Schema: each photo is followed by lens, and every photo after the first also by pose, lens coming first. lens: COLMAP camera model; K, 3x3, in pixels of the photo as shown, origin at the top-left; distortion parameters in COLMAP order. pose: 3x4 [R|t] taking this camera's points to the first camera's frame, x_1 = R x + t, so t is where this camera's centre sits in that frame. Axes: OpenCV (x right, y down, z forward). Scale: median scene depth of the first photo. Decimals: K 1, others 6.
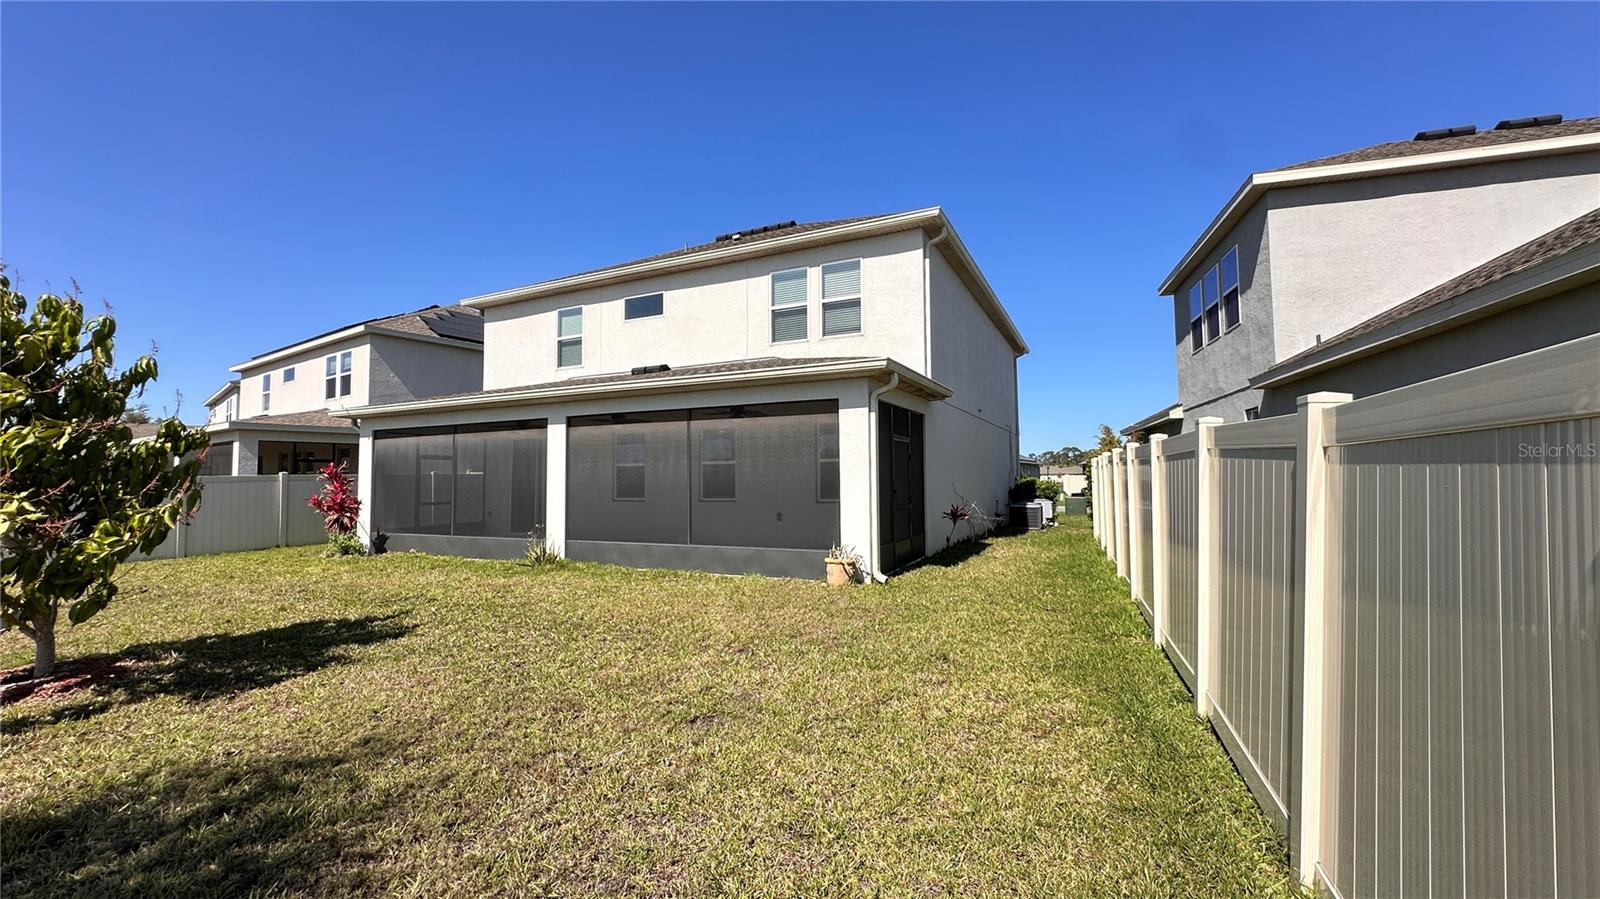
lens RADIAL K [[640.8, 0, 807.8], [0, 640.8, 452.5], [0, 0, 1]] dist [-0.006117, 0.001641]
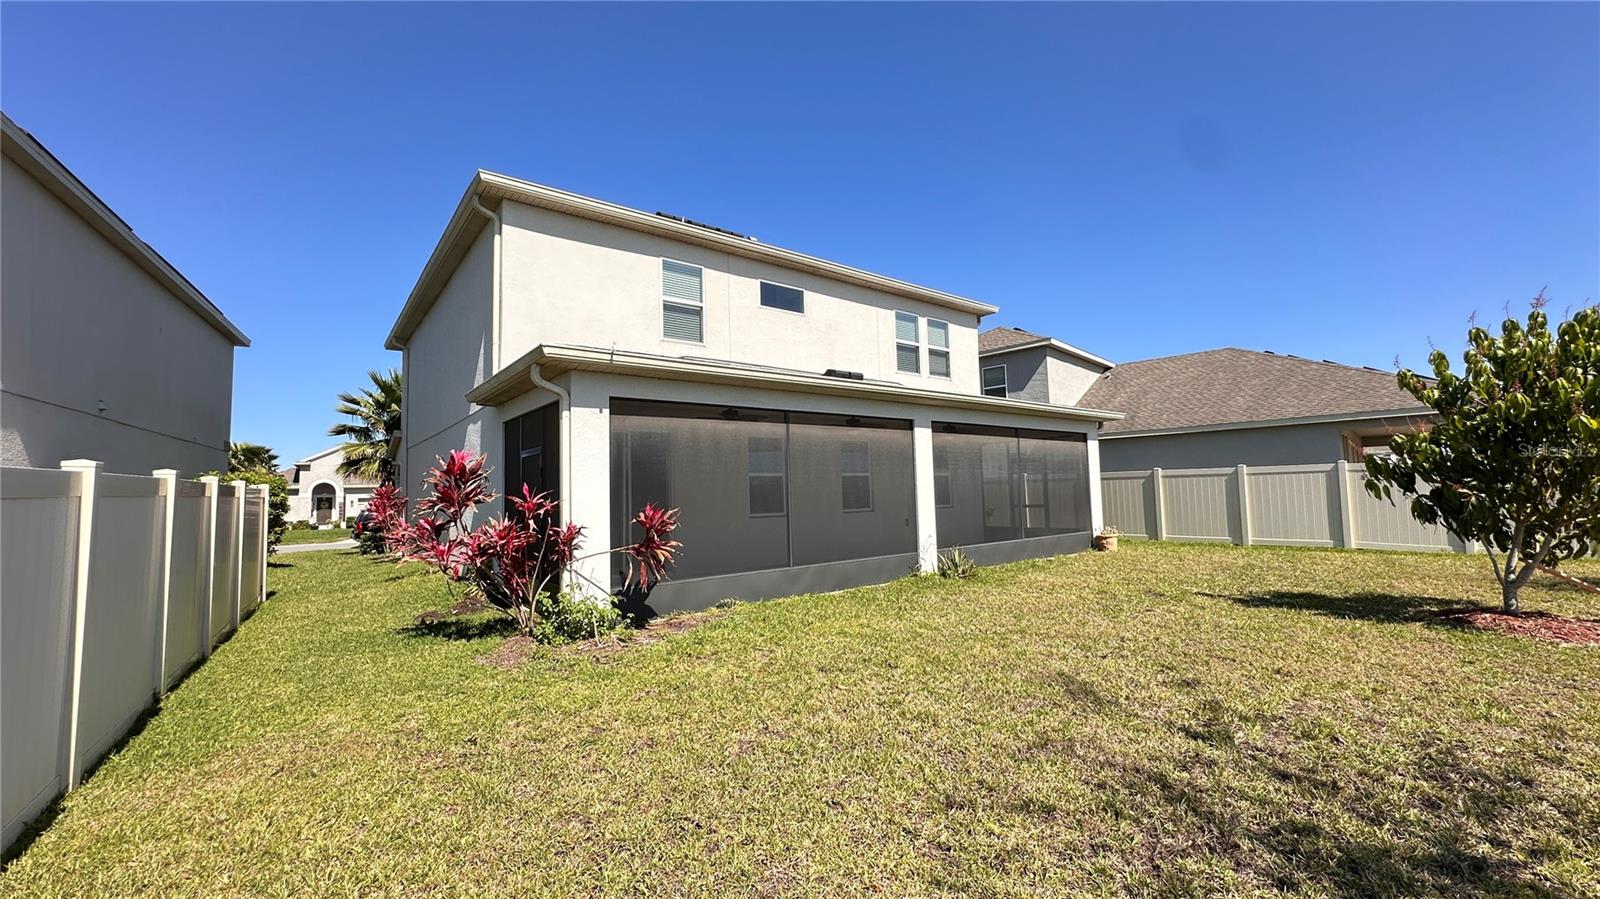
lens RADIAL K [[640.8, 0, 800.1], [0, 640.8, 451.2], [0, 0, 1]] dist [-0.006117, 0.001641]
pose [[0.444988, 0.061483, 0.893423, -1.115788], [-0.014006, 0.997996, -0.061704, 0.043711], [-0.895427, 0.014944, 0.444958, 0.632516]]
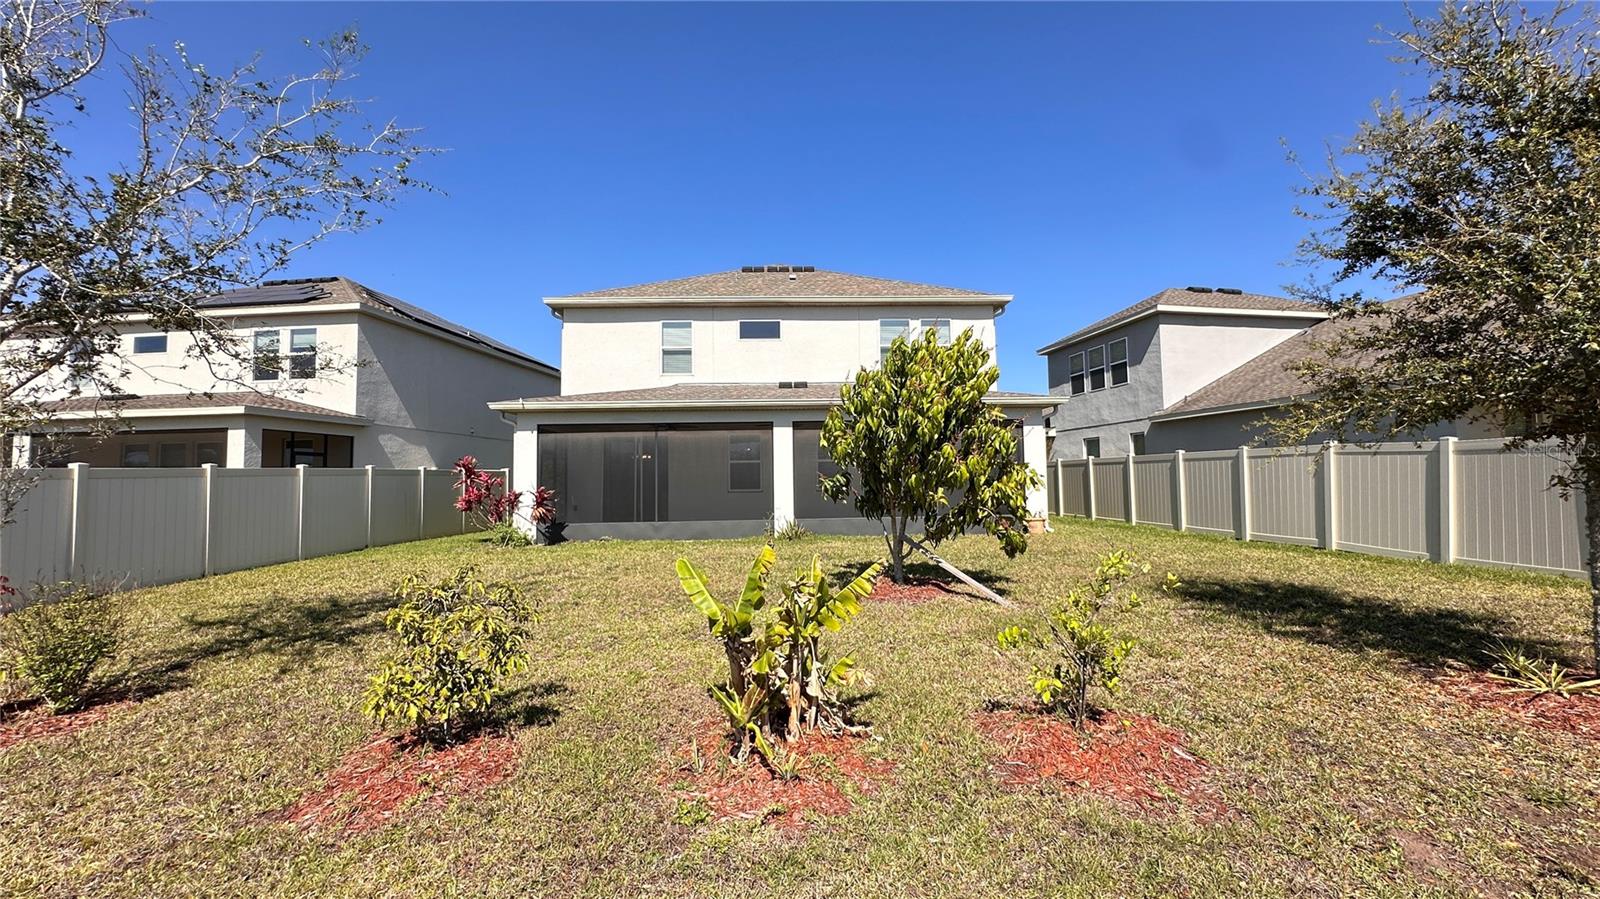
lens RADIAL K [[640.8, 0, 801.5], [0, 640.8, 450.7], [0, 0, 1]] dist [-0.006117, 0.001641]
pose [[0.887556, 0.020225, 0.460255, -0.797290], [-0.014367, 0.999765, -0.016228, 0.019203], [-0.460476, 0.007790, 0.887638, -0.112322]]
